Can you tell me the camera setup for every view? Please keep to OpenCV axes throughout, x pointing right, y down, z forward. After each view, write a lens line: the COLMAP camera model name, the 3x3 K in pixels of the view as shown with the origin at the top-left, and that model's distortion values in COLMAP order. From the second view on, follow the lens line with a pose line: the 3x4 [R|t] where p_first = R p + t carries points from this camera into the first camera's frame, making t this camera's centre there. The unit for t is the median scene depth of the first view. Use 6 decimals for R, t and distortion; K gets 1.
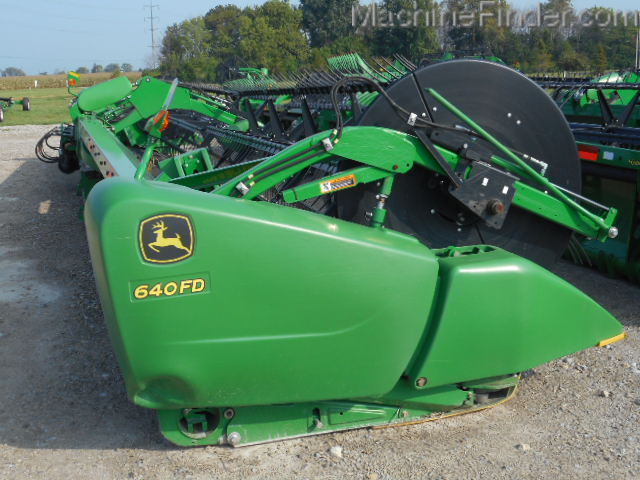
lens RADIAL K [[812.0, 0, 319.4], [0, 812.0, 241.5], [0, 0, 1]] dist [0.011458, 0.000000]
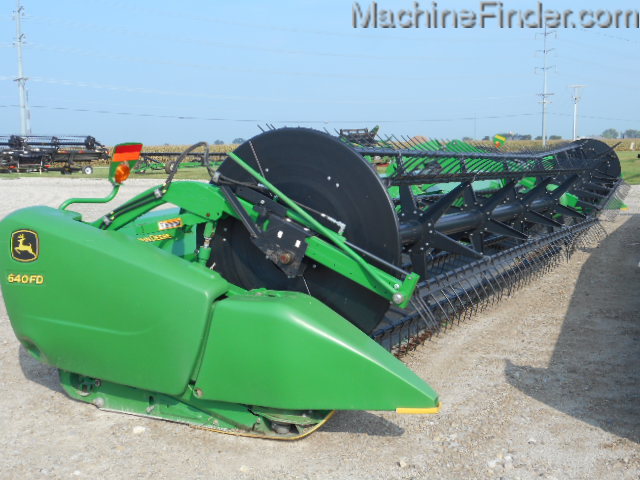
lens RADIAL K [[812.0, 0, 320.4], [0, 812.0, 239.1], [0, 0, 1]] dist [0.011458, 0.000000]
pose [[0.727960, 0.090391, -0.679635, 1.041636], [-0.142214, 0.989619, -0.020708, -0.052579], [0.670708, 0.111728, 0.733259, 0.208484]]
